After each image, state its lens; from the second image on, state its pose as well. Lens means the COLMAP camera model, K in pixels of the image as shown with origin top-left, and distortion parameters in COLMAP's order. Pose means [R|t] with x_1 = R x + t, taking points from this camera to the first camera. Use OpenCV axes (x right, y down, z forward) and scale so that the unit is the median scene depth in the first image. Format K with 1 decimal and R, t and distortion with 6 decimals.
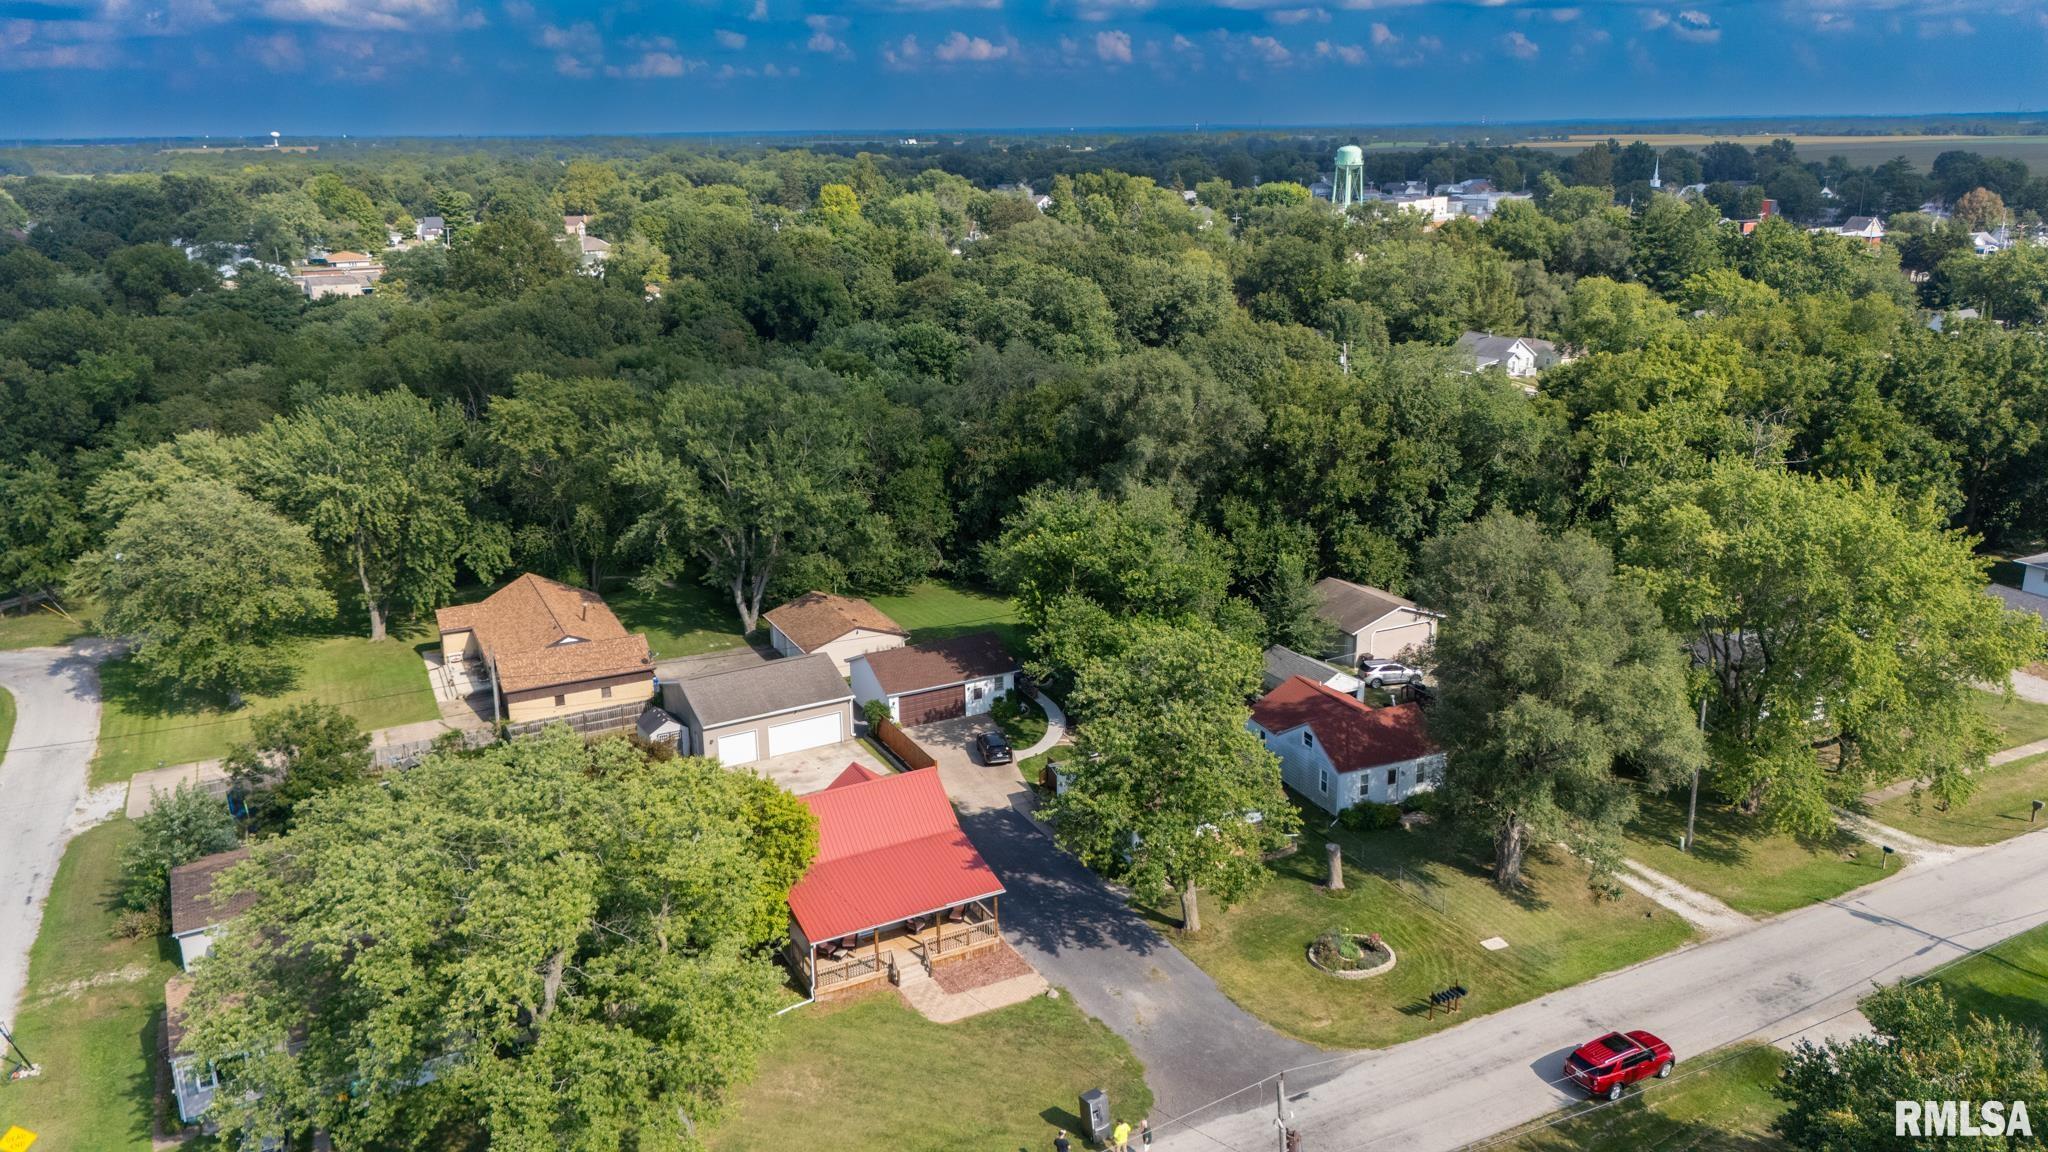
lens RADIAL K [[1501.6, 0, 1024.0], [0, 1501.6, 576.0], [0, 0, 1]] dist [0.099003, -0.096331]
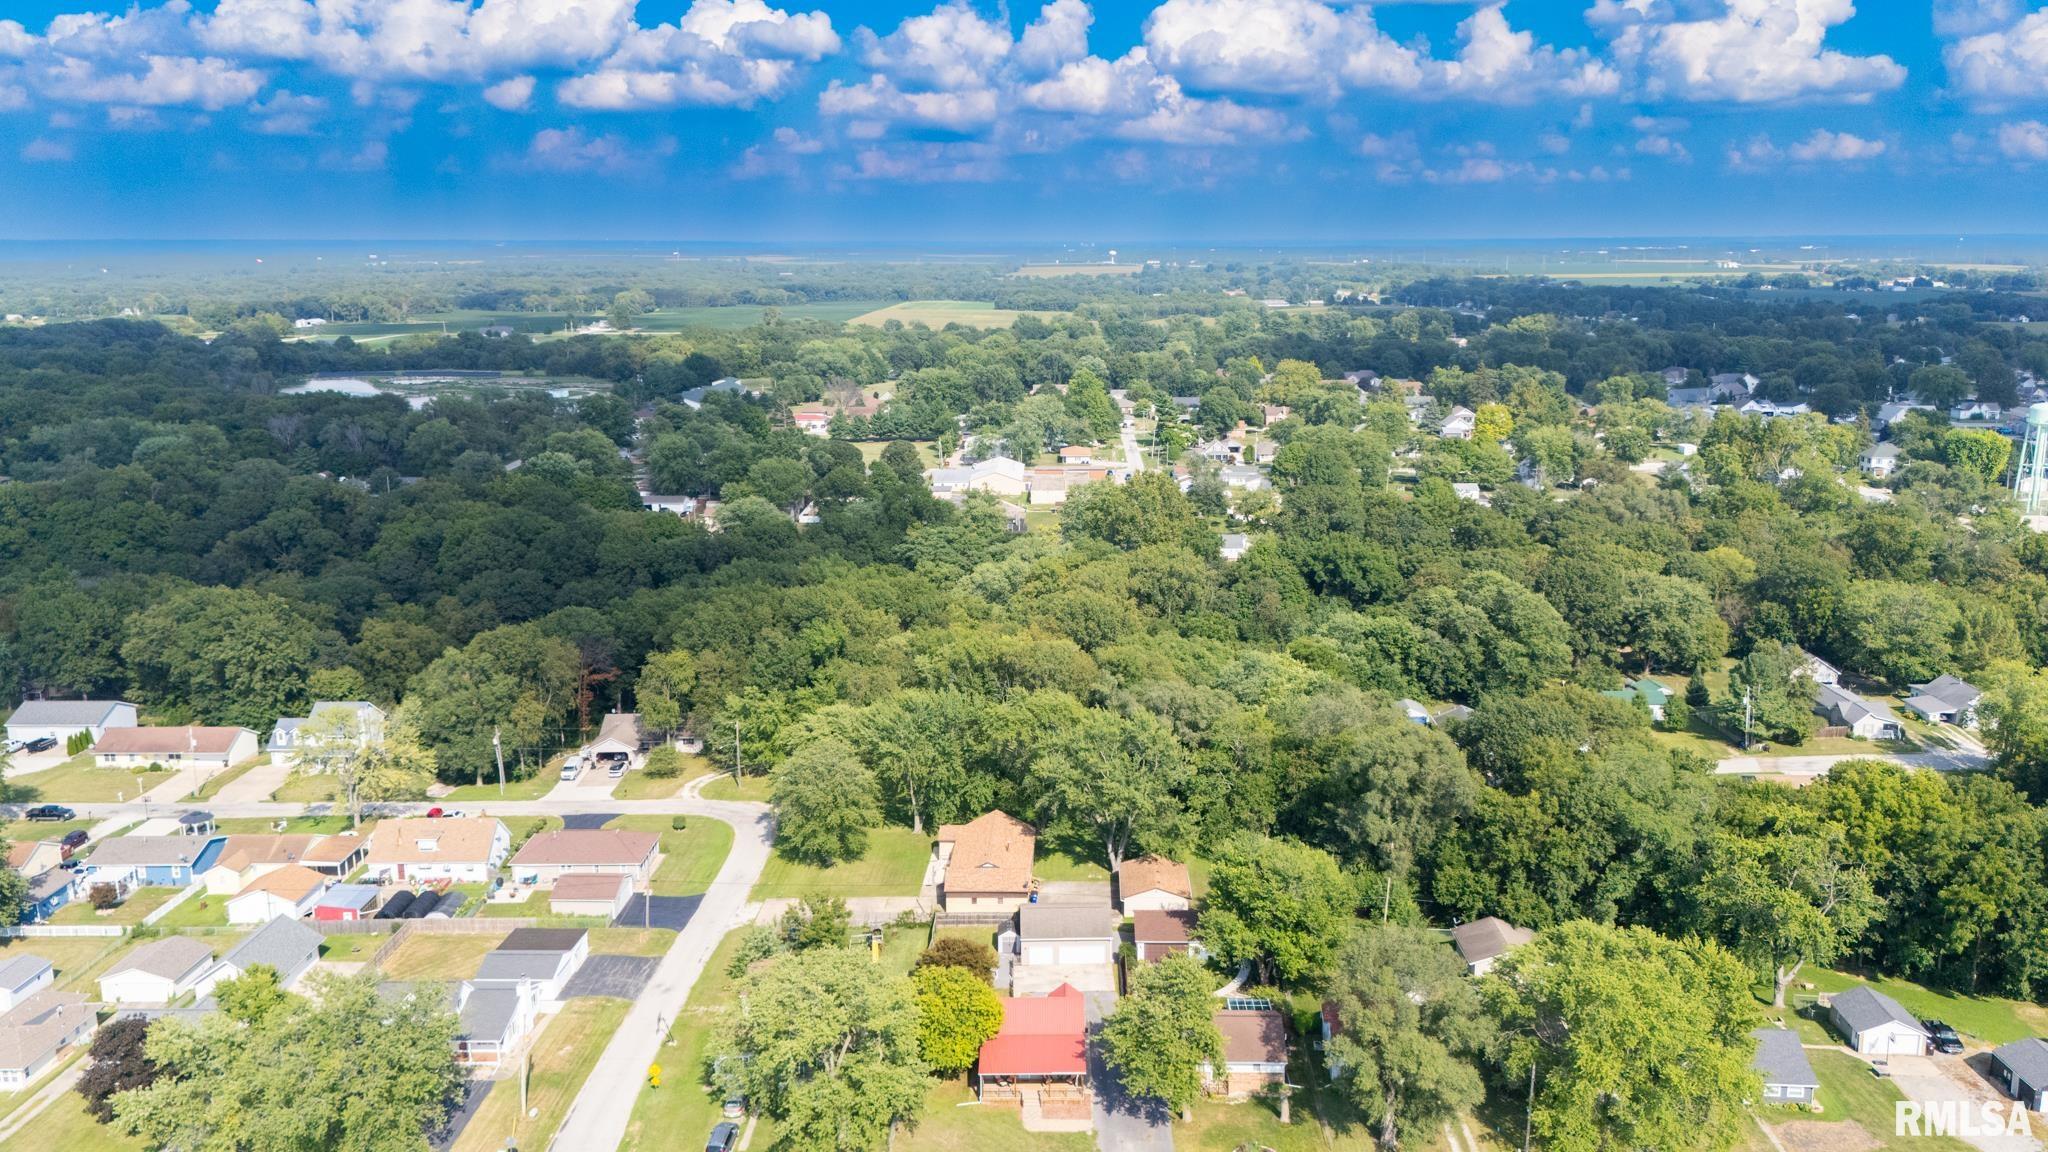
lens RADIAL K [[1522.7, 0, 1062.9], [0, 1522.7, 593.9], [0, 0, 1]] dist [0.122515, -0.204738]
pose [[0.892393, 0.112756, -0.436946, 0.470847], [-0.142473, 0.989154, -0.035724, -0.200705], [0.428178, 0.094133, 0.898778, -0.517255]]
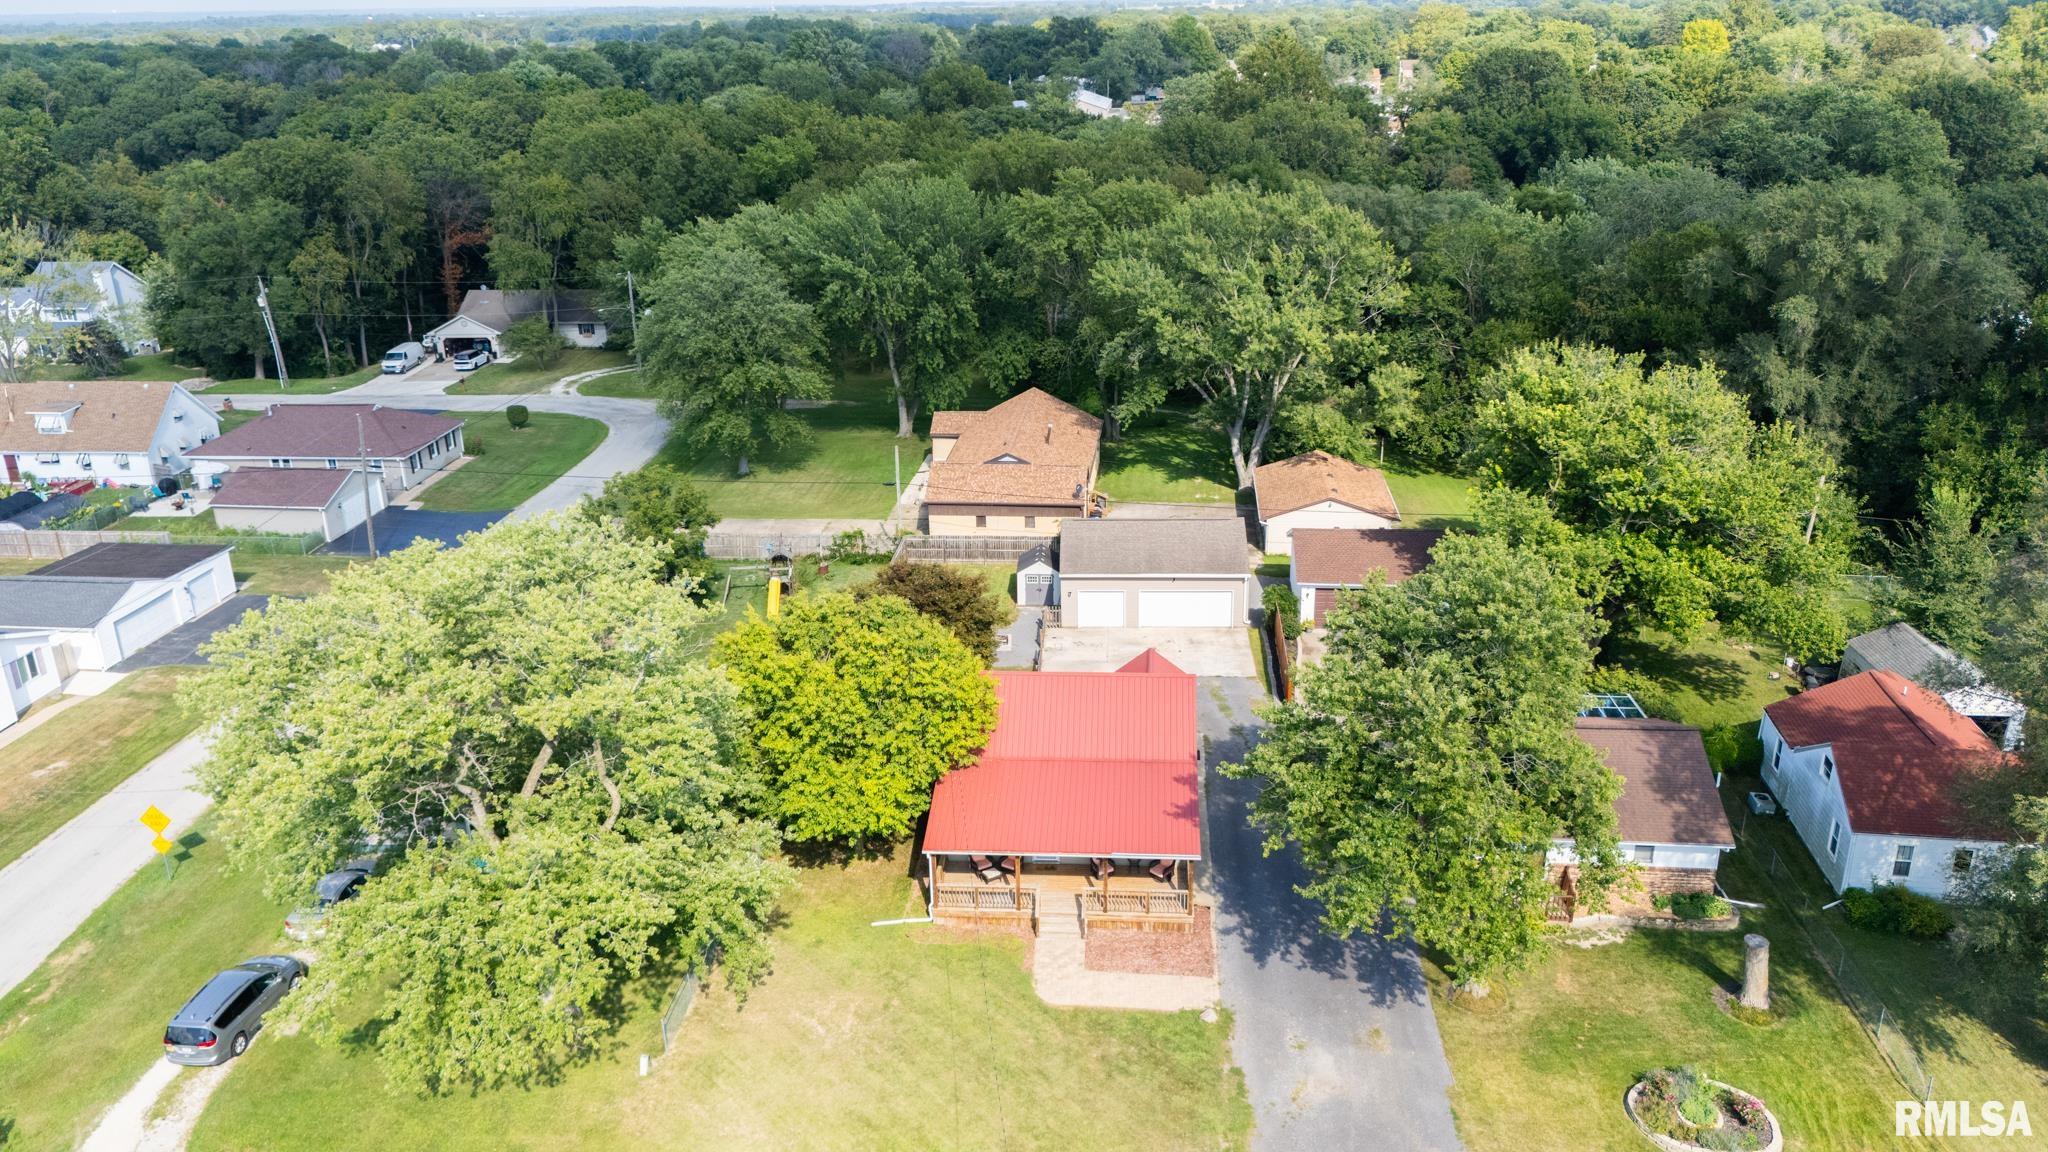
lens RADIAL K [[1501.6, 0, 1024.0], [0, 1501.6, 576.0], [0, 0, 1]] dist [0.099003, -0.096331]
pose [[0.851330, 0.187947, -0.489810, 0.156392], [-0.145189, 0.981566, 0.124291, -0.002165], [0.504141, -0.034697, 0.862924, 0.211077]]
